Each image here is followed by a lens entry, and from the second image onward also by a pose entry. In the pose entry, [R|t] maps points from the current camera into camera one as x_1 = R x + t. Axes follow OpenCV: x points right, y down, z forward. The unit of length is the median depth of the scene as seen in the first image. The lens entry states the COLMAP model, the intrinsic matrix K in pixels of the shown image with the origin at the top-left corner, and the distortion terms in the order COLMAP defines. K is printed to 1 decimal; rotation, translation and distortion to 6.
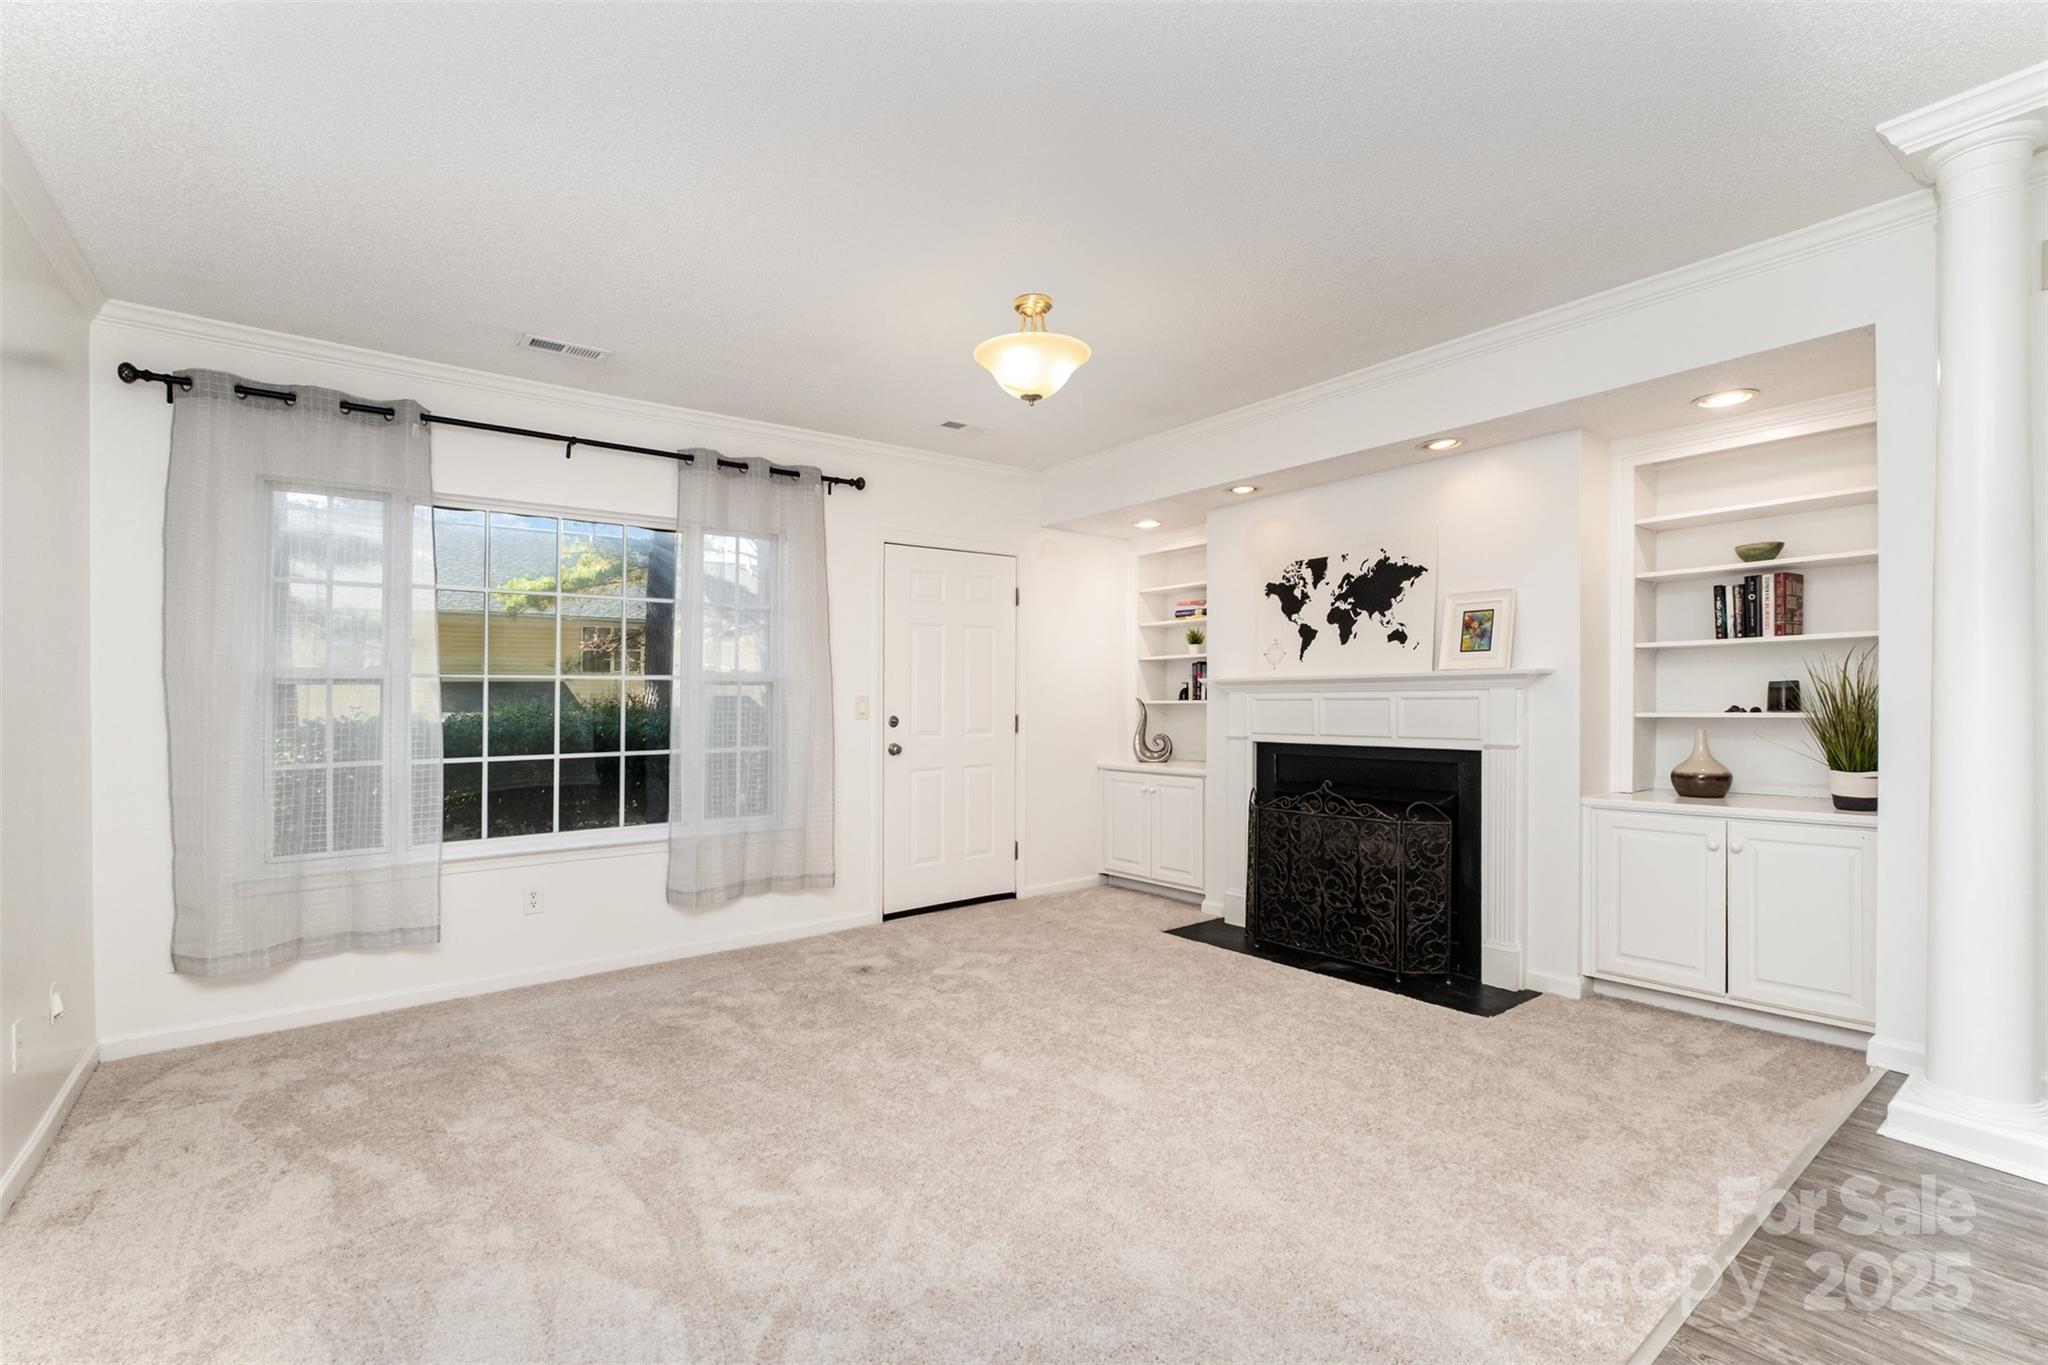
lens RADIAL K [[919.4, 0, 1020.6], [0, 919.4, 709.9], [0, 0, 1]] dist [-0.002467, -0.000369]
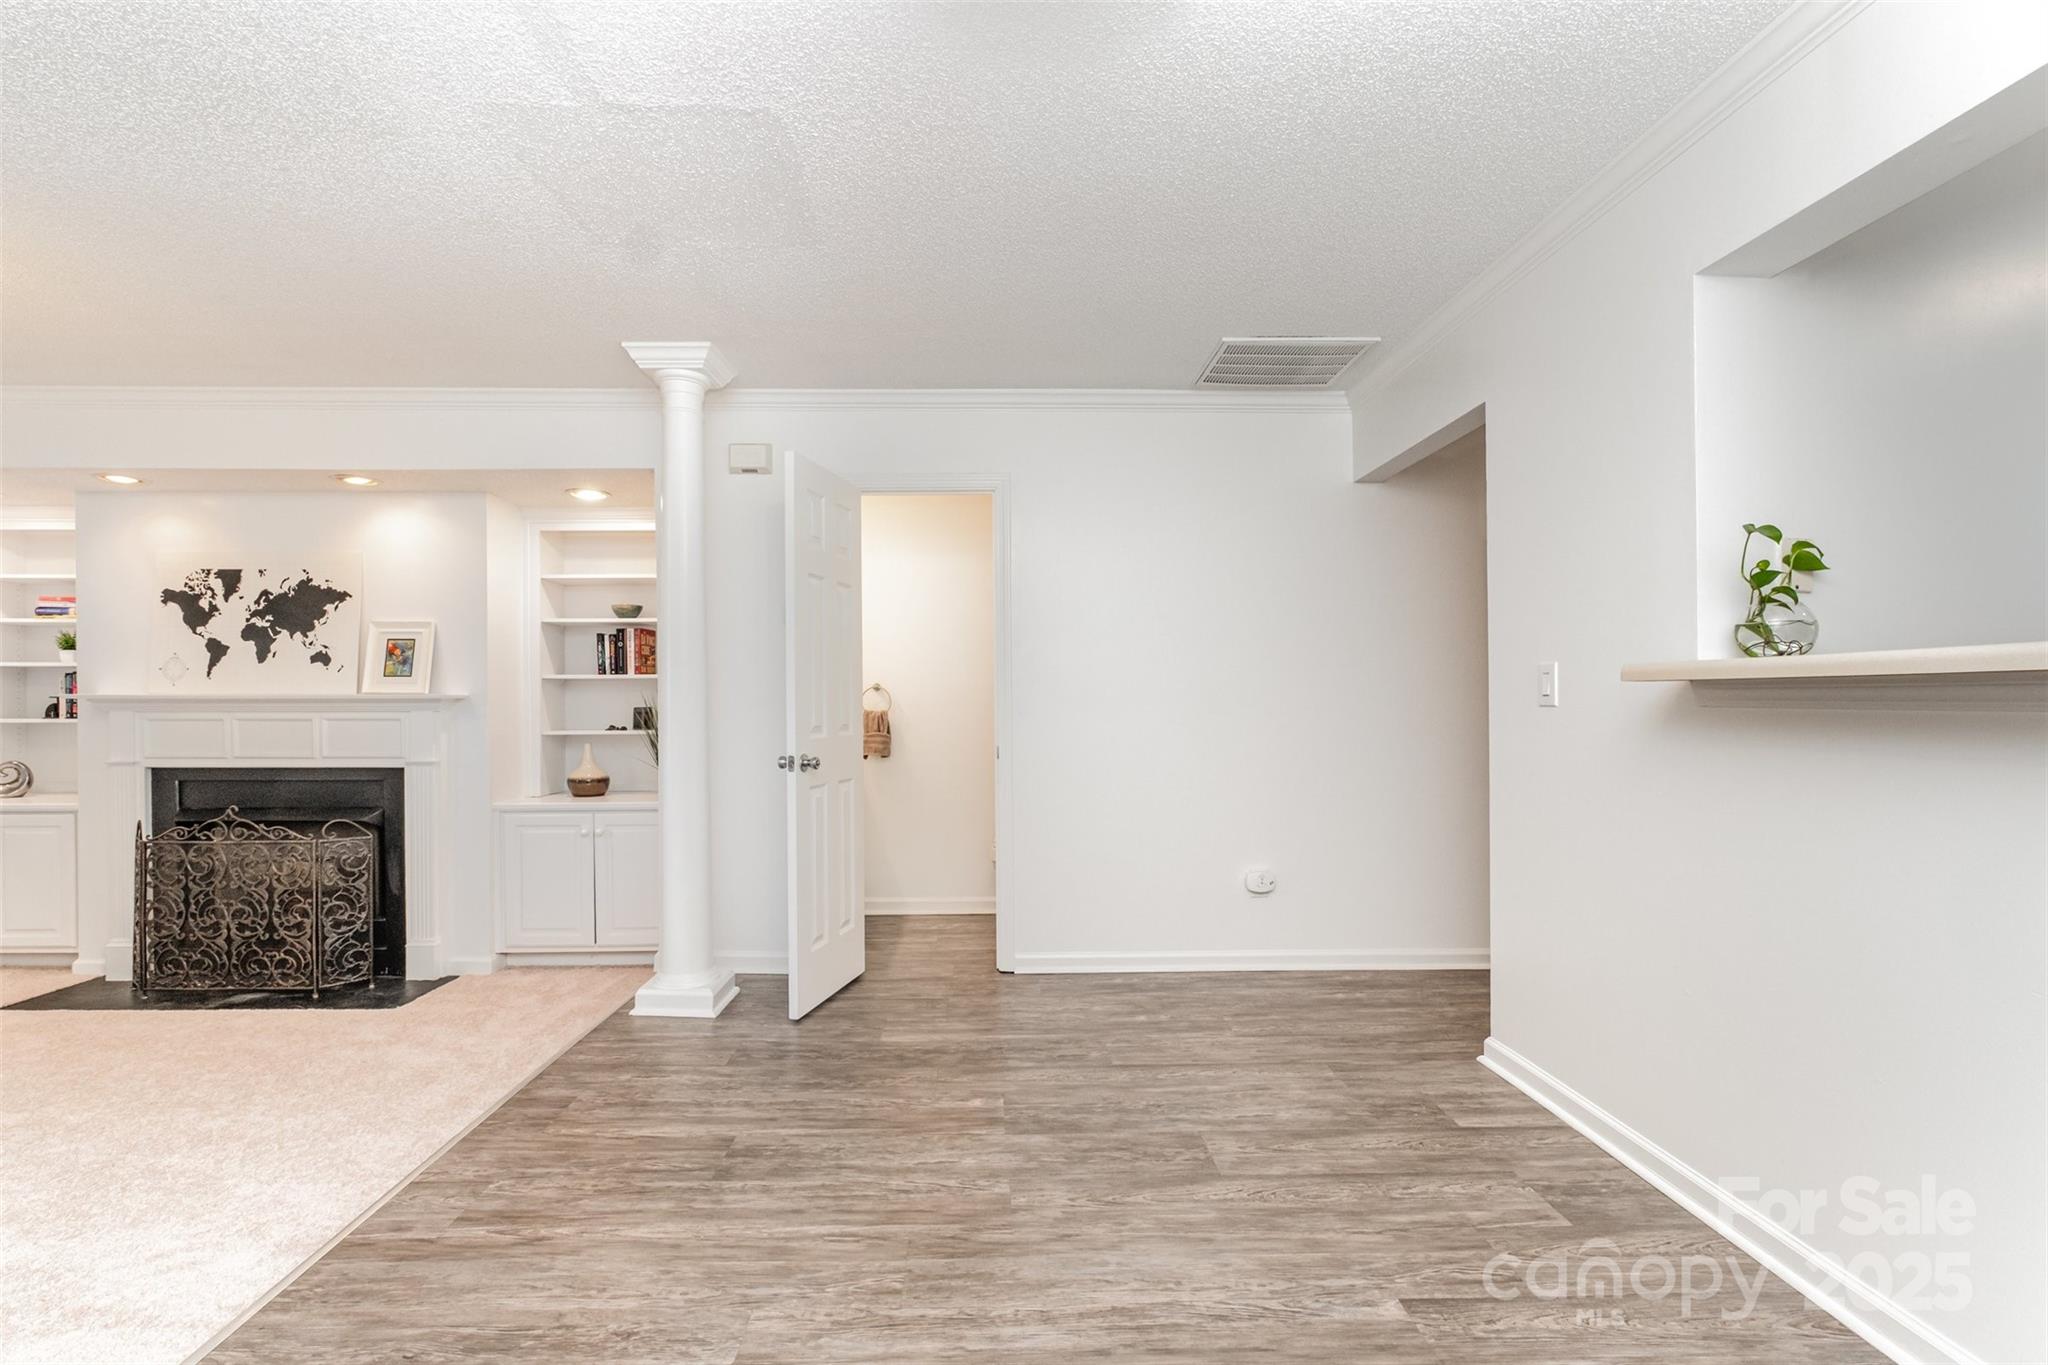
lens RADIAL K [[902.6, 0, 999.3], [0, 902.6, 725.3], [0, 0, 1]] dist [-0.003514, -0.000485]
pose [[0.600146, -0.008027, 0.799850, 0.066204], [0.003025, 0.999965, 0.007766, -0.011839], [-0.799885, -0.002242, 0.600149, -0.201938]]
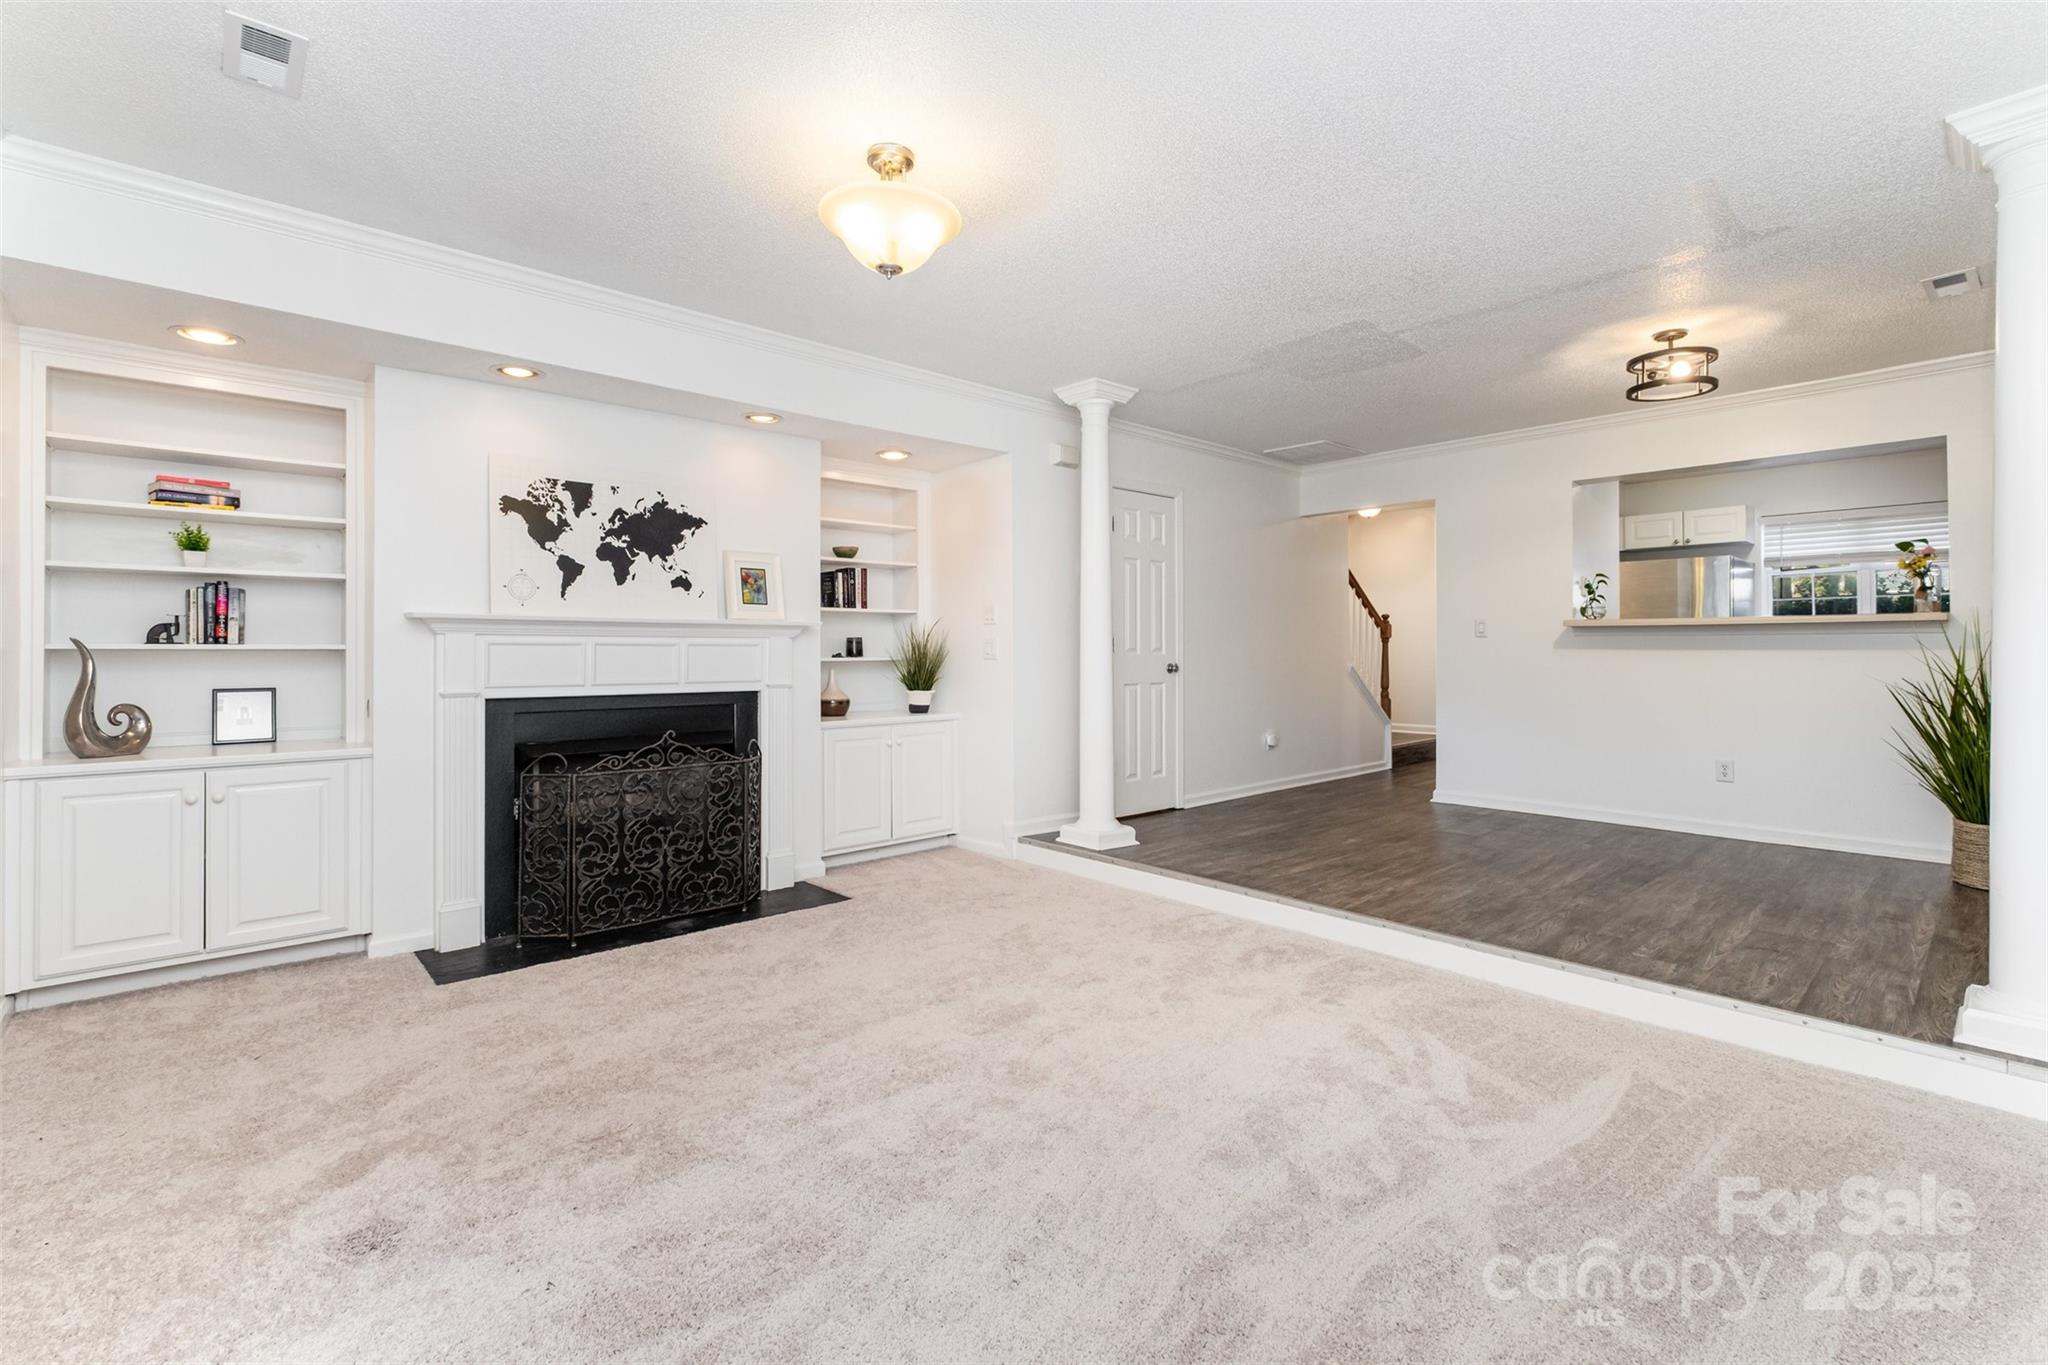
lens RADIAL K [[900.9, 0, 991.5], [0, 900.9, 673.4], [0, 0, 1]] dist [-0.001352, -0.000169]
pose [[-0.051778, -0.015768, 0.998534, -0.617919], [0.010384, 0.999813, 0.016327, 0.006616], [-0.998605, 0.011214, -0.051604, 0.737590]]
